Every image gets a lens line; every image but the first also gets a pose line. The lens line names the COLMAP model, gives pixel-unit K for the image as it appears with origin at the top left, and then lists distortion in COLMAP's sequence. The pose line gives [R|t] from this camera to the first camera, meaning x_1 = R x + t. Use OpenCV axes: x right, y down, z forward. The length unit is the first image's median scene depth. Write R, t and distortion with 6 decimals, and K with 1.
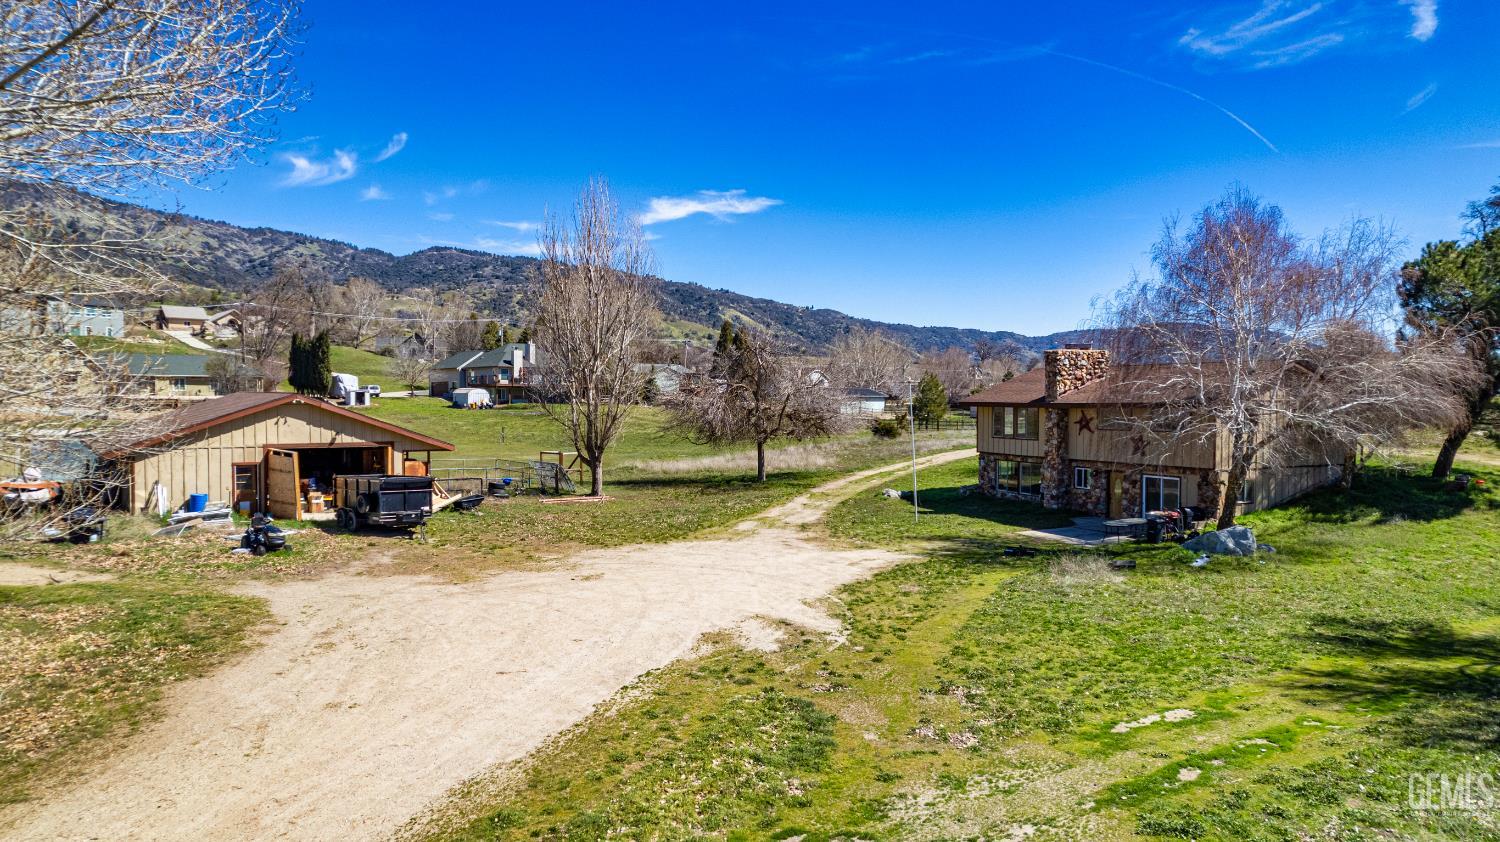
lens RADIAL K [[965.2, 0, 752.8], [0, 965.2, 422.2], [0, 0, 1]] dist [-0.059187, 0.052295]
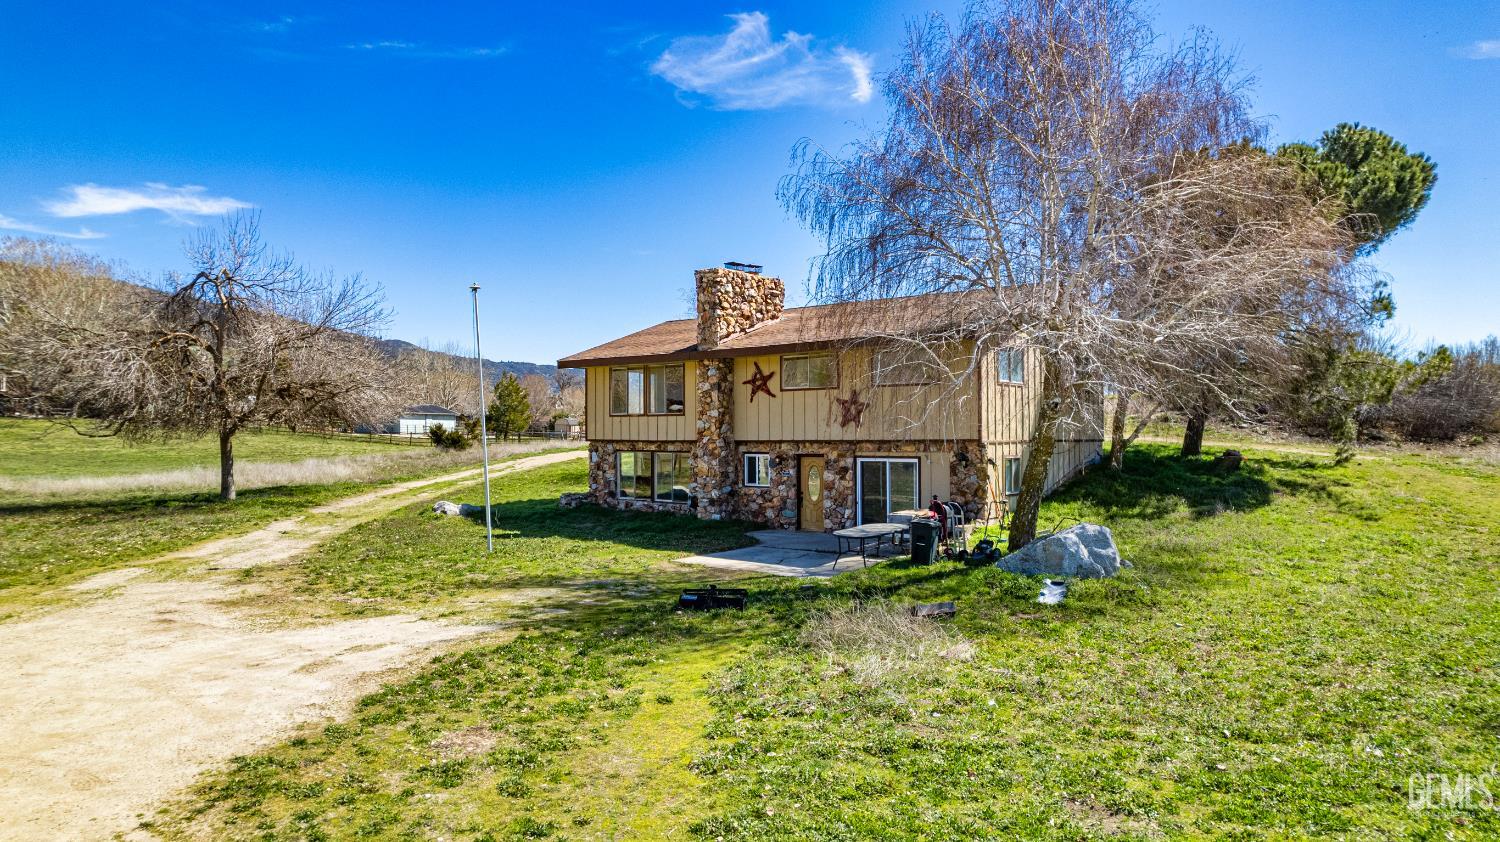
lens RADIAL K [[965.2, 0, 746.7], [0, 965.2, 422.0], [0, 0, 1]] dist [-0.059187, 0.052295]
pose [[0.911024, -0.001670, 0.412350, 0.073506], [0.017157, 0.999279, -0.033860, 0.047681], [-0.411996, 0.037922, 0.910396, 0.415840]]
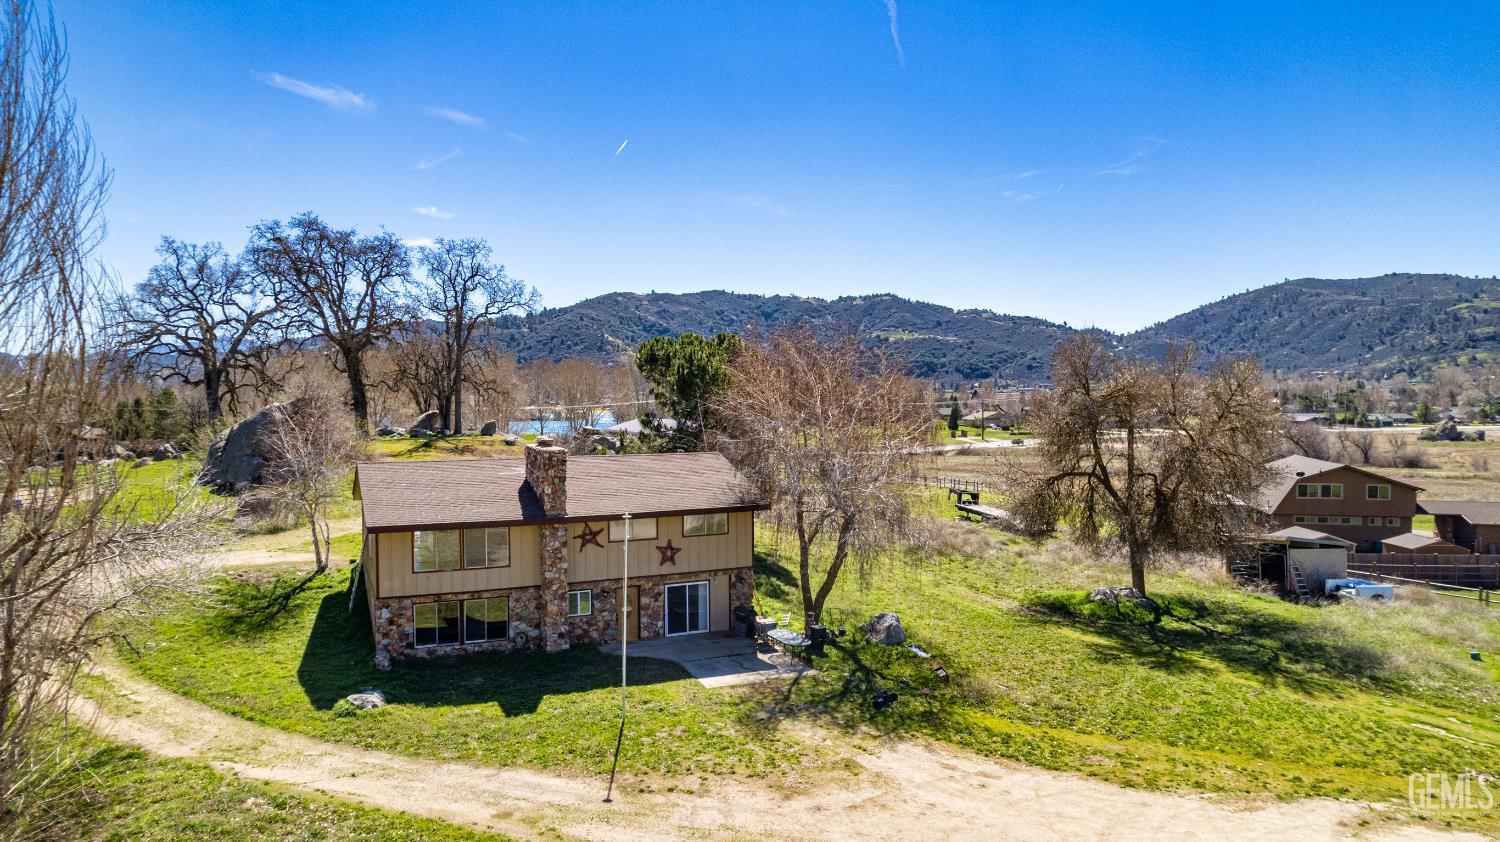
lens RADIAL K [[965.2, 0, 763.7], [0, 965.2, 419.5], [0, 0, 1]] dist [-0.059187, 0.052295]
pose [[0.039462, -0.029043, 0.998799, -0.464073], [0.032228, 0.999094, 0.027779, -0.115932], [-0.998701, 0.031093, 0.040362, 0.797810]]
